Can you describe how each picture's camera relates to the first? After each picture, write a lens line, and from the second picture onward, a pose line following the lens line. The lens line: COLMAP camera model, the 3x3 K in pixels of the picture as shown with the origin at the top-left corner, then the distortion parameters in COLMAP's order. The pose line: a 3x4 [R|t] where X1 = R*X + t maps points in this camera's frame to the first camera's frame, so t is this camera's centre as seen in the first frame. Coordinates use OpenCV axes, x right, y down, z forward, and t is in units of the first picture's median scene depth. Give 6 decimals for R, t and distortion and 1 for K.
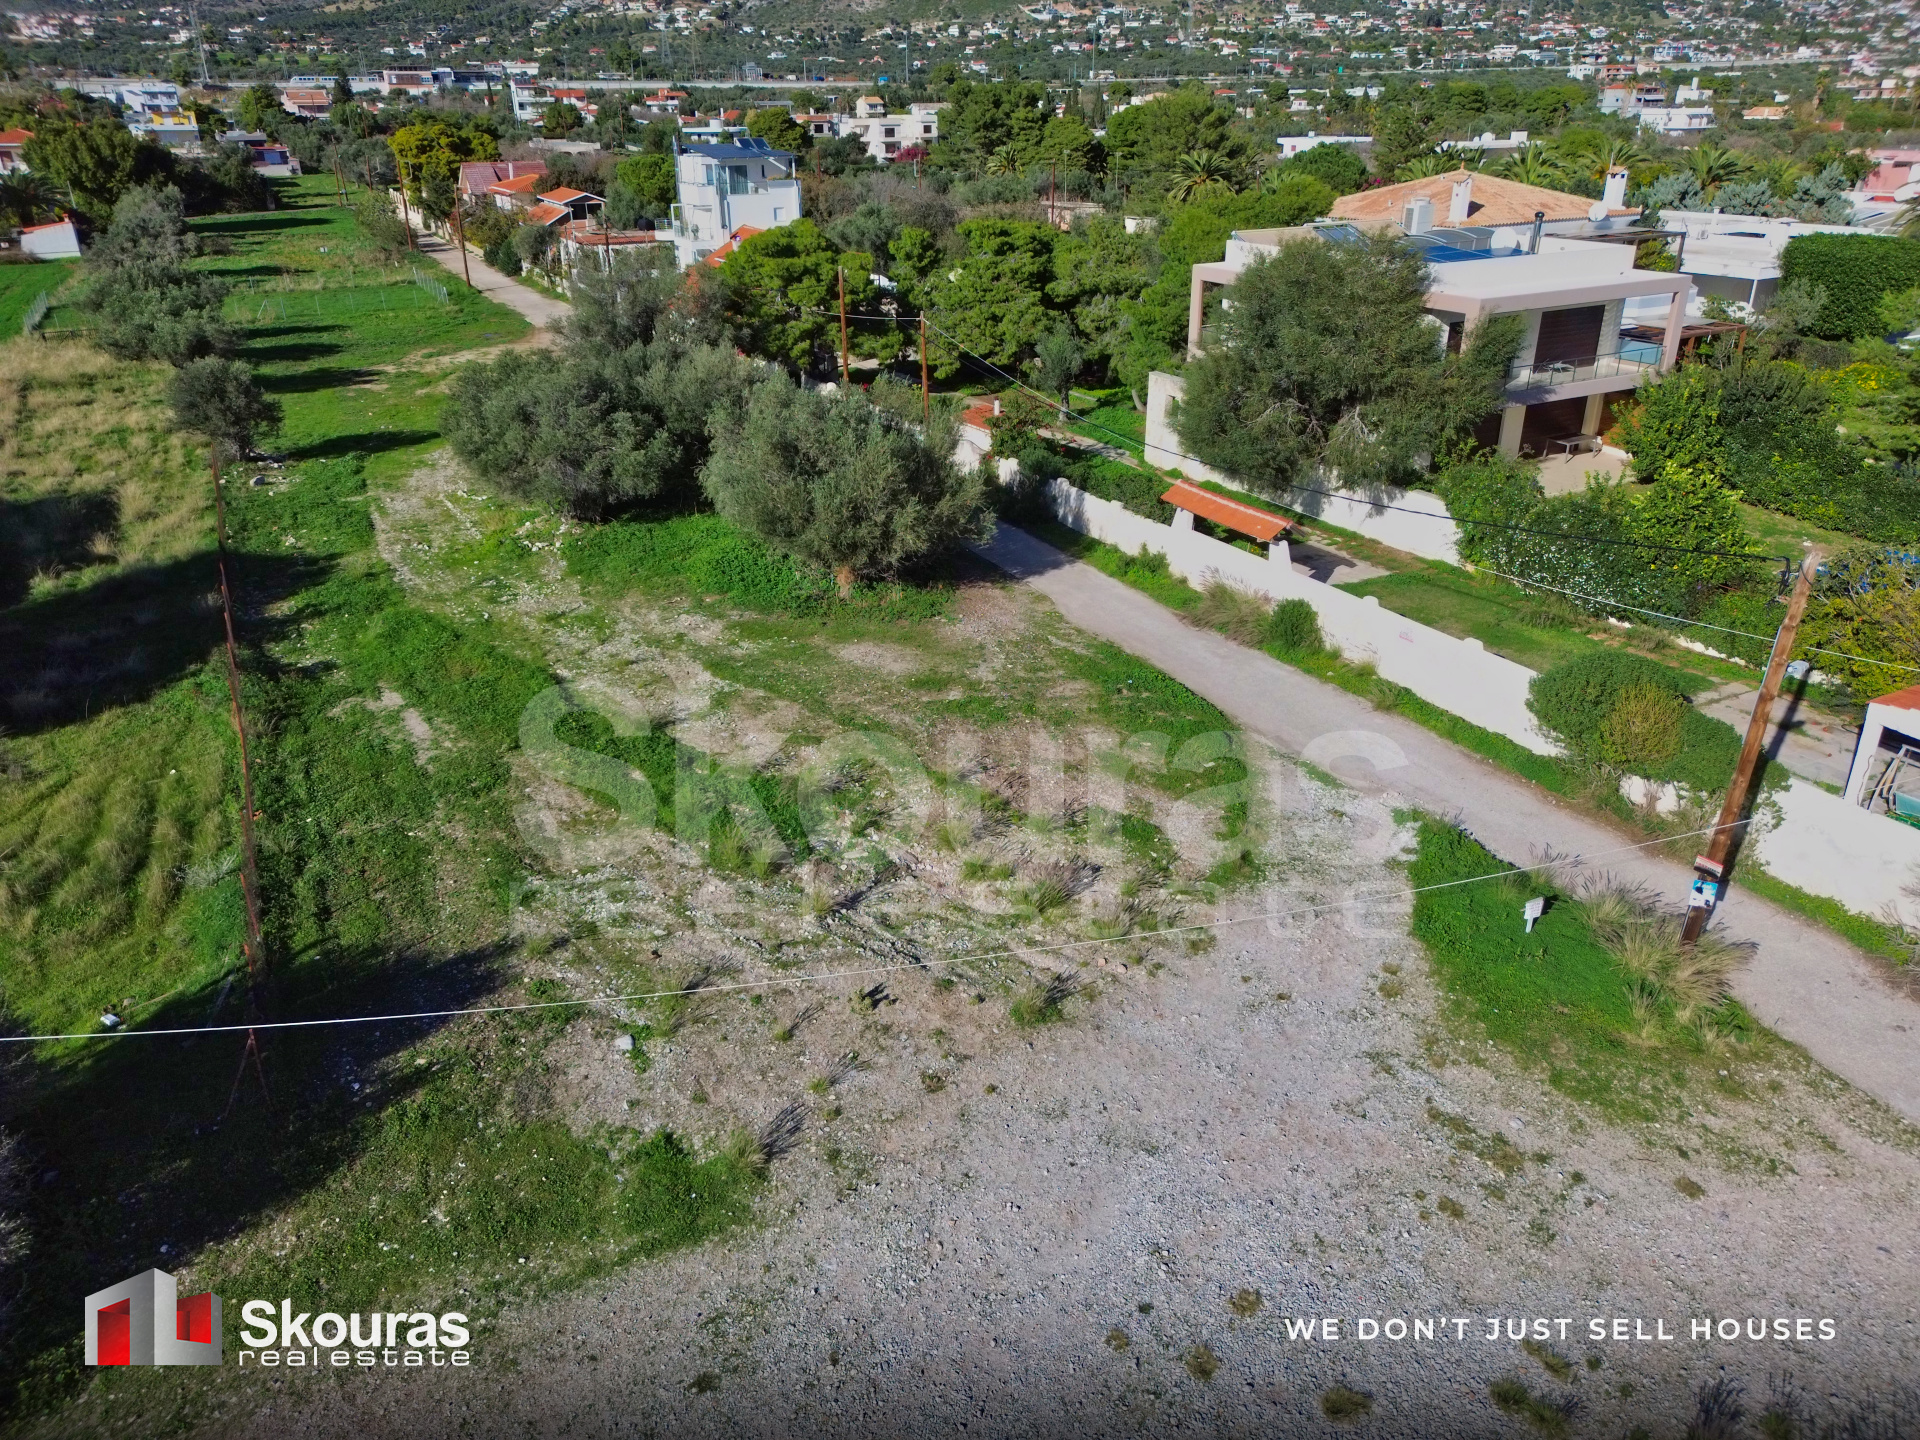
lens RADIAL K [[1345.5, 0, 962.0], [0, 1345.5, 723.4], [0, 0, 1]] dist [0.065488, -0.062835]
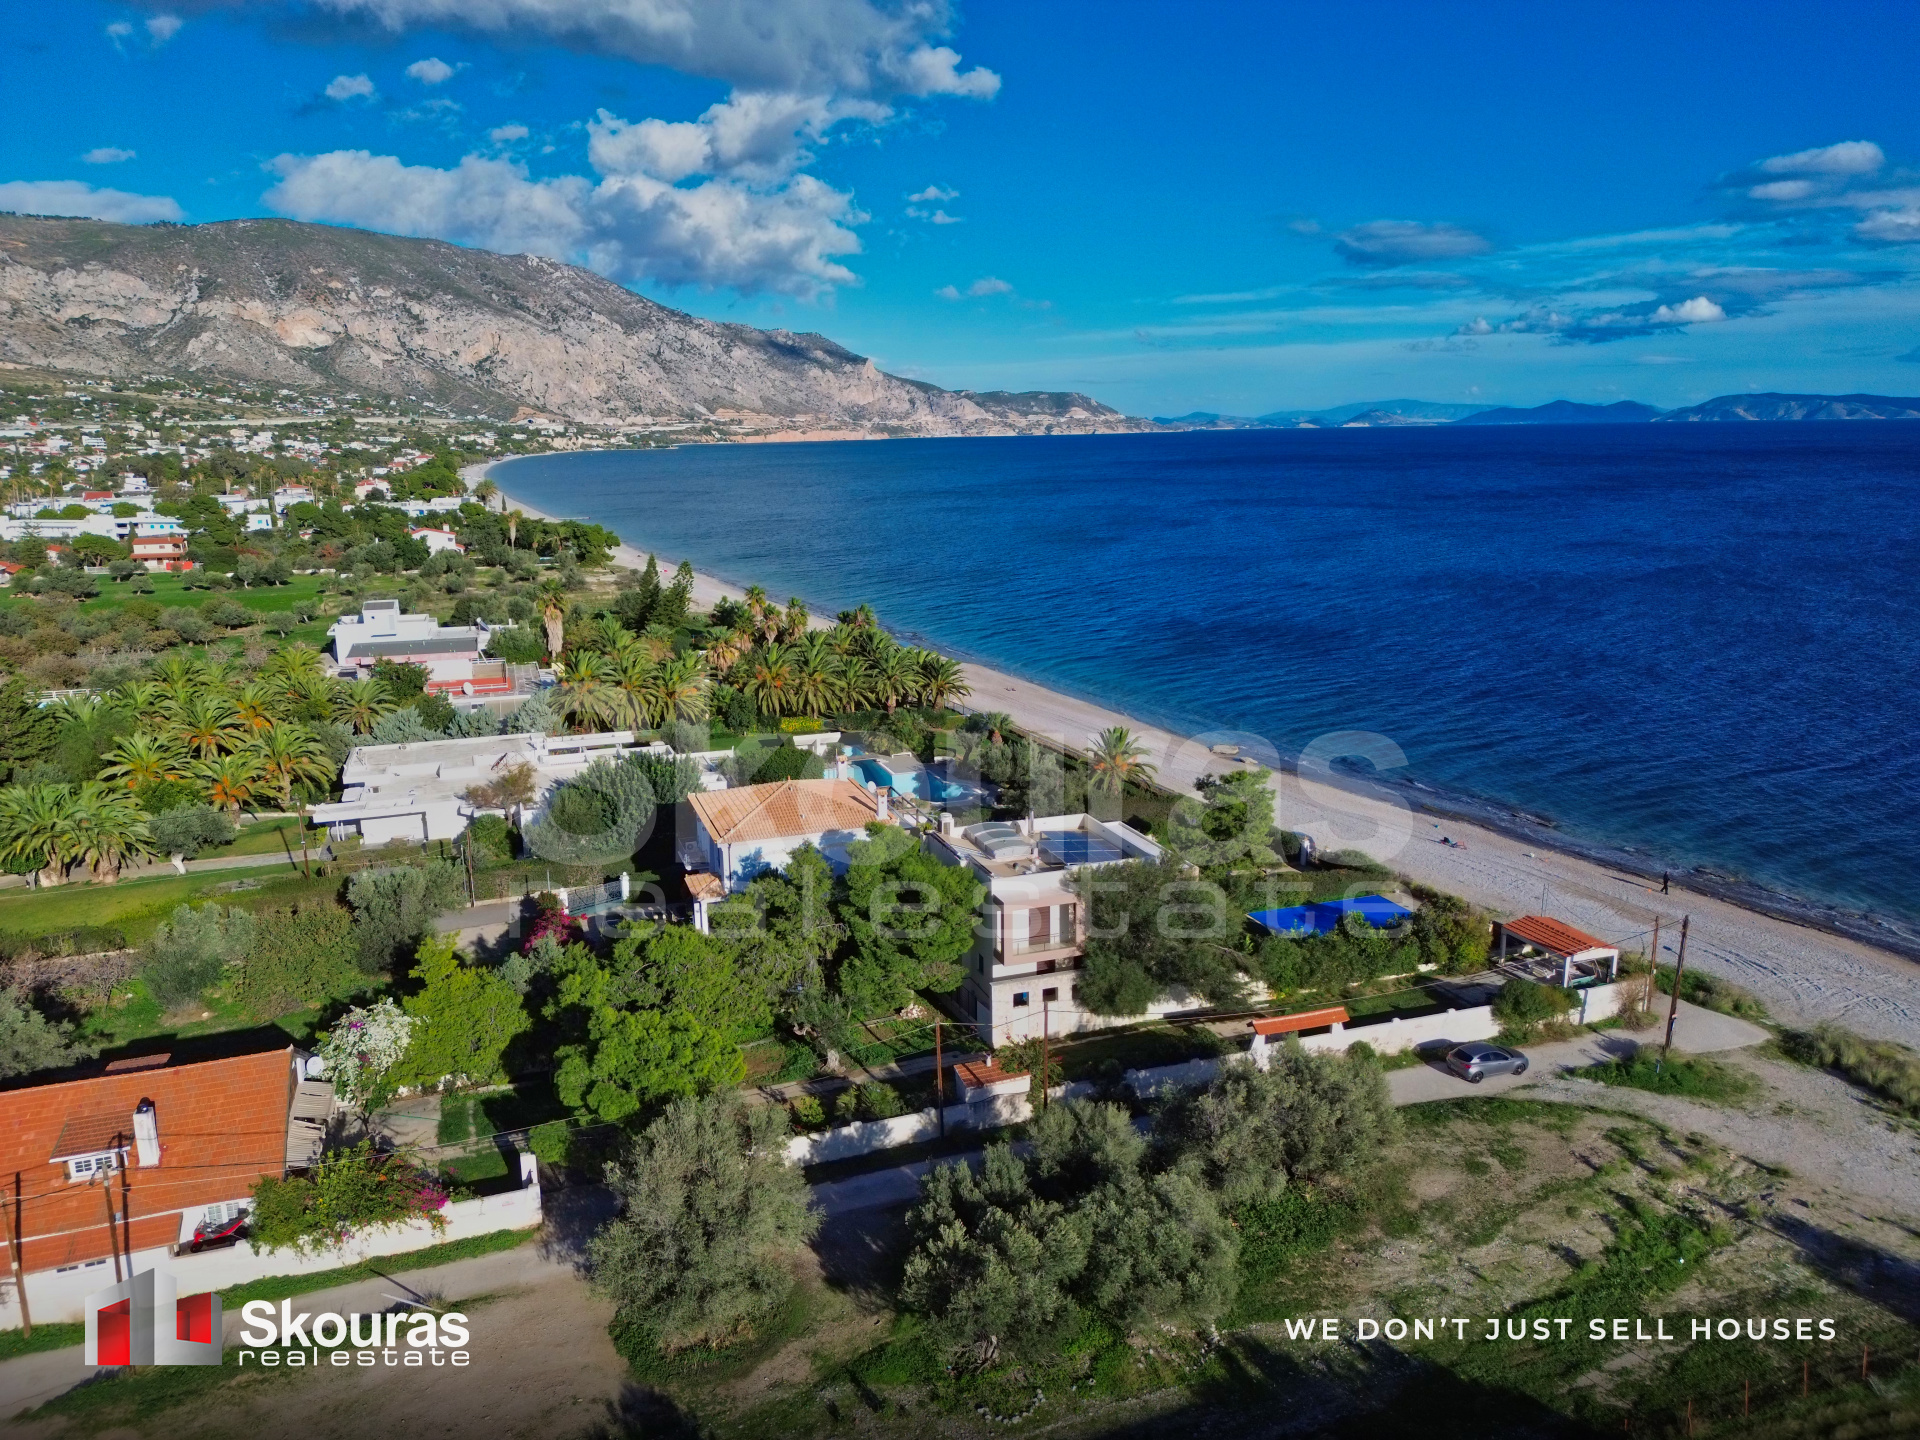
lens RADIAL K [[1345.5, 0, 962.0], [0, 1345.5, 723.4], [0, 0, 1]] dist [0.065488, -0.062835]
pose [[0.155658, -0.201860, 0.966966, -1.249778], [0.438305, 0.891371, 0.115523, -0.755343], [-0.885245, 0.405844, 0.227225, 0.710201]]
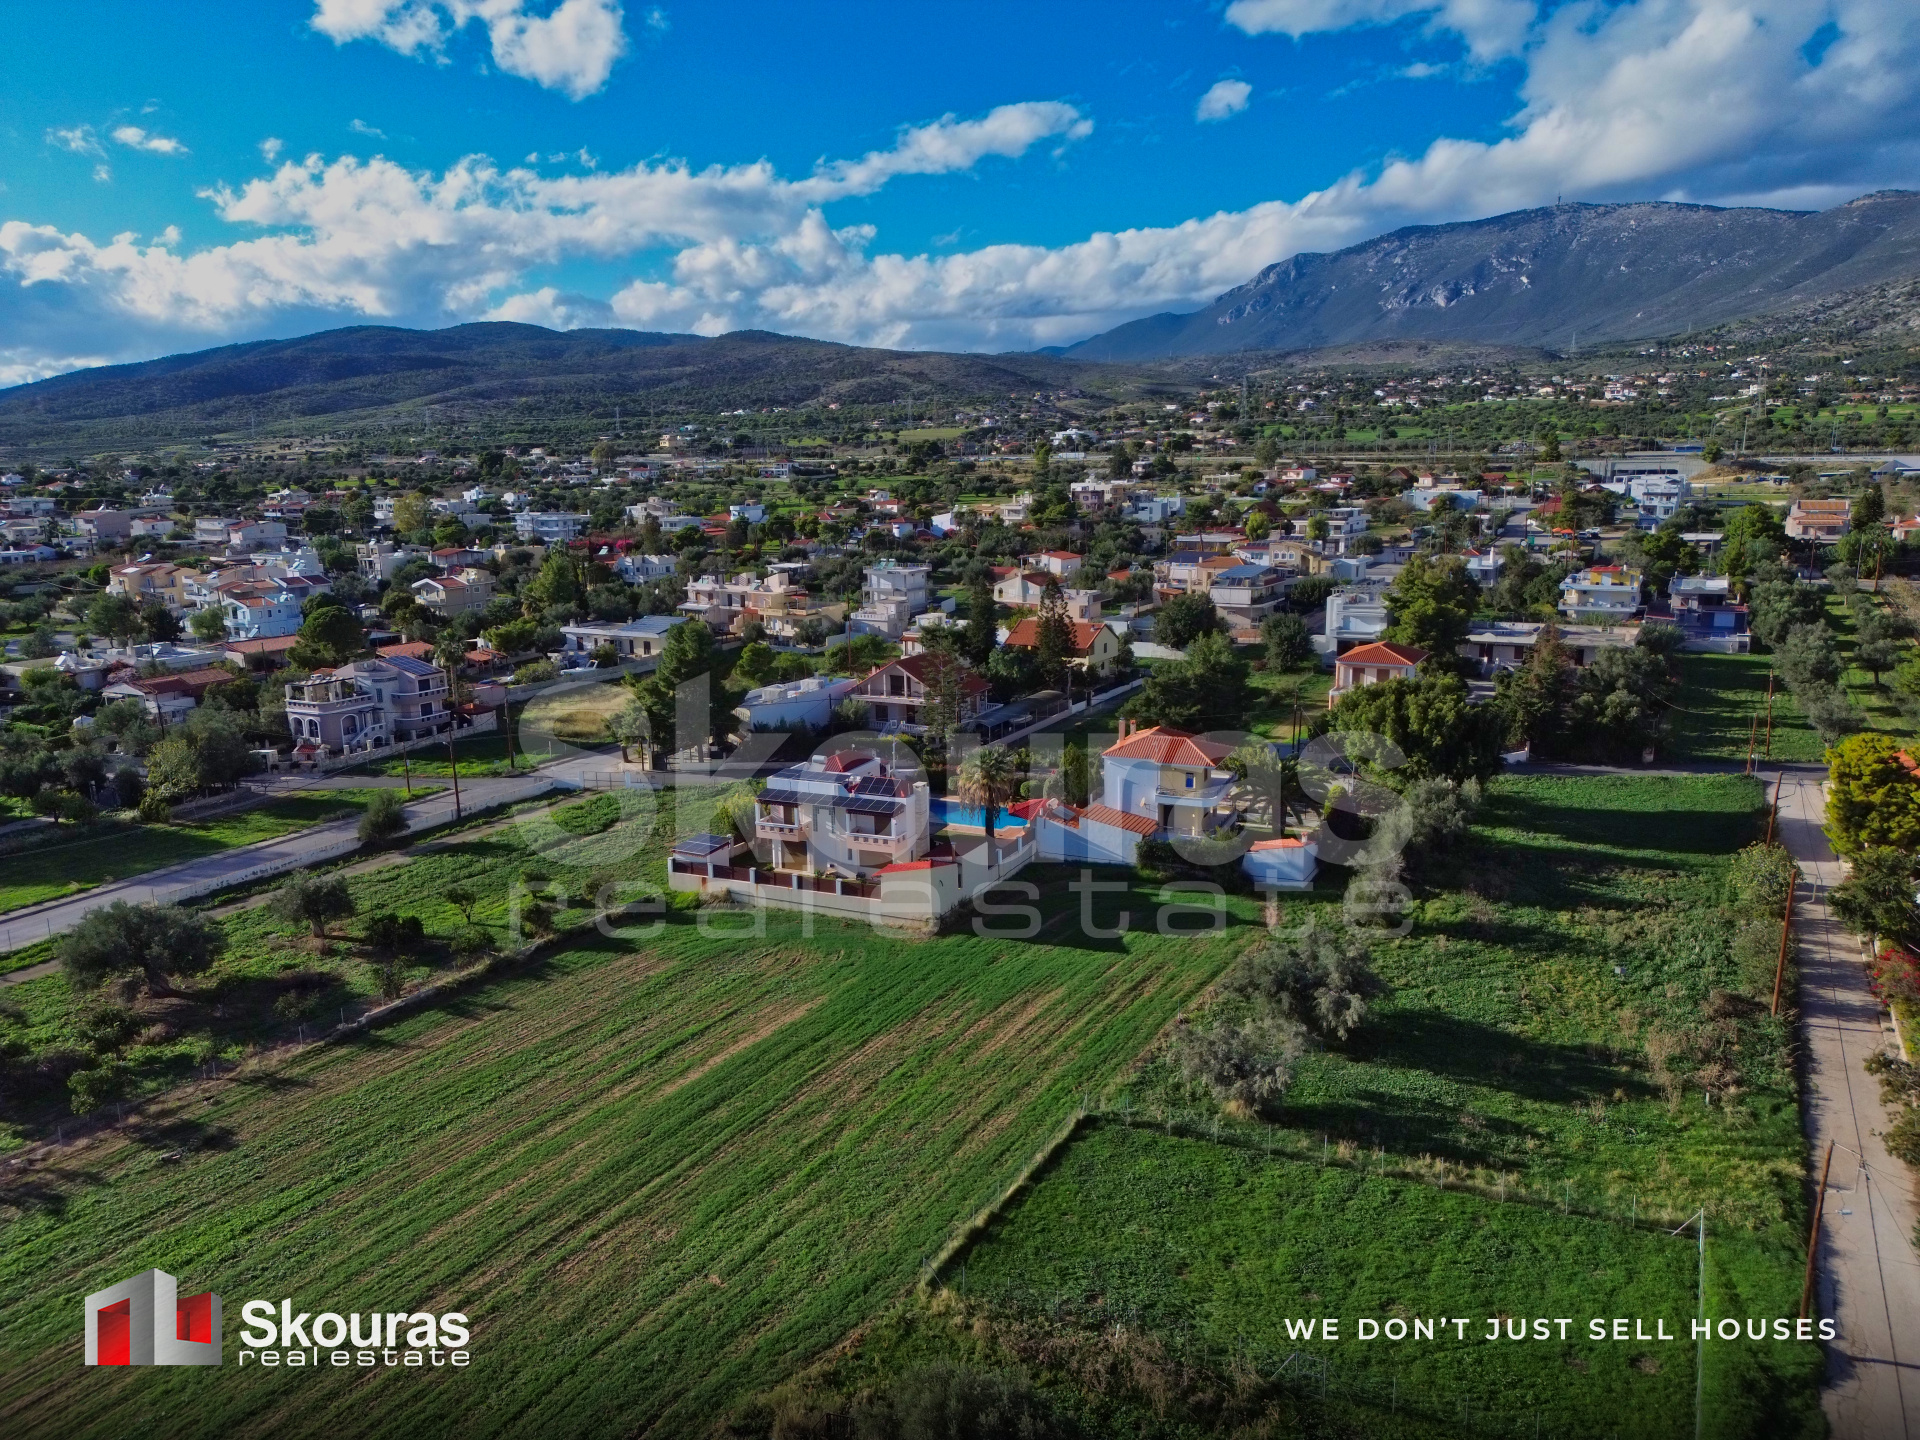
lens RADIAL K [[1345.5, 0, 962.0], [0, 1345.5, 723.4], [0, 0, 1]] dist [0.065488, -0.062835]
pose [[0.546752, 0.165703, -0.820734, -0.439259], [-0.335549, 0.941428, -0.033463, -0.972345], [0.767117, 0.293692, 0.570330, 1.172276]]
